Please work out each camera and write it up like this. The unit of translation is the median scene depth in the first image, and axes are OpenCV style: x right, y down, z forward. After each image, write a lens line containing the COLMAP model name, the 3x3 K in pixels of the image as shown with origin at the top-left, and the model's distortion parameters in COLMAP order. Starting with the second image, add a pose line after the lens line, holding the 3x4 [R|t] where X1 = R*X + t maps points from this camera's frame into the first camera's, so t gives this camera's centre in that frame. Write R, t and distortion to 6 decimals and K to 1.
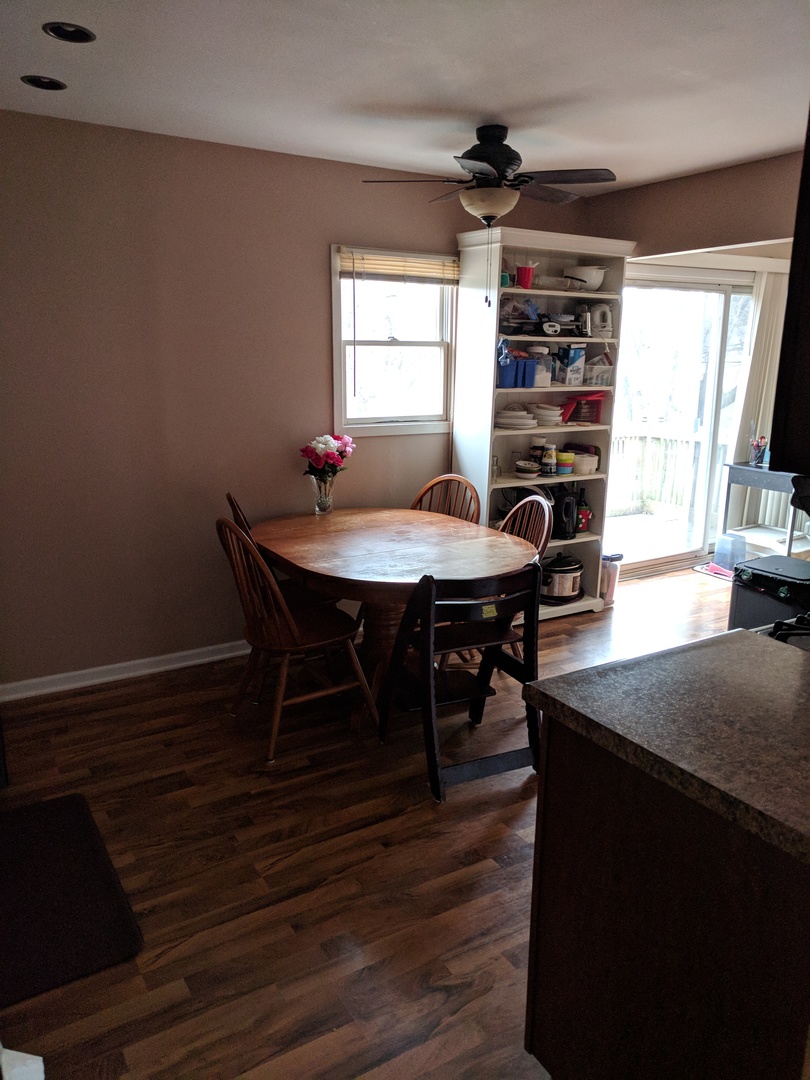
lens RADIAL K [[806.9, 0, 404.9], [0, 806.9, 544.6], [0, 0, 1]] dist [0.019052, -0.005425]
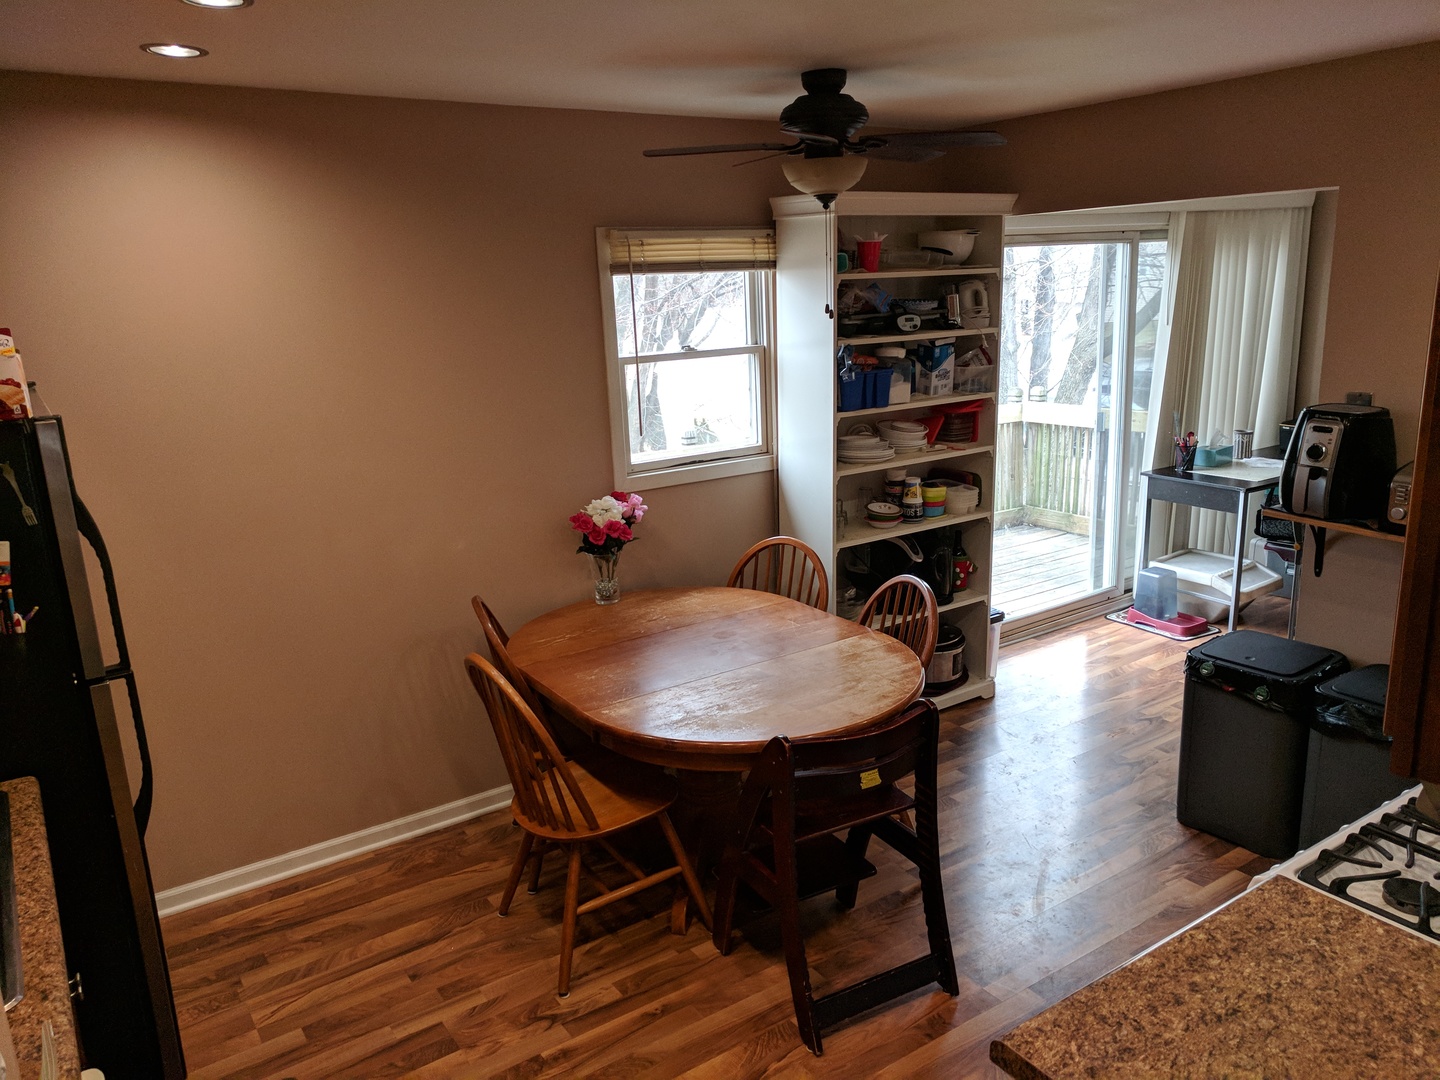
lens RADIAL K [[1075.9, 0, 719.8], [0, 1075.9, 538.6], [0, 0, 1]] dist [0.019052, -0.005425]
pose [[0.997564, -0.060025, 0.035529, -0.032447], [0.059646, 0.998152, 0.011637, -0.101021], [-0.036162, -0.009490, 0.999301, 0.051091]]
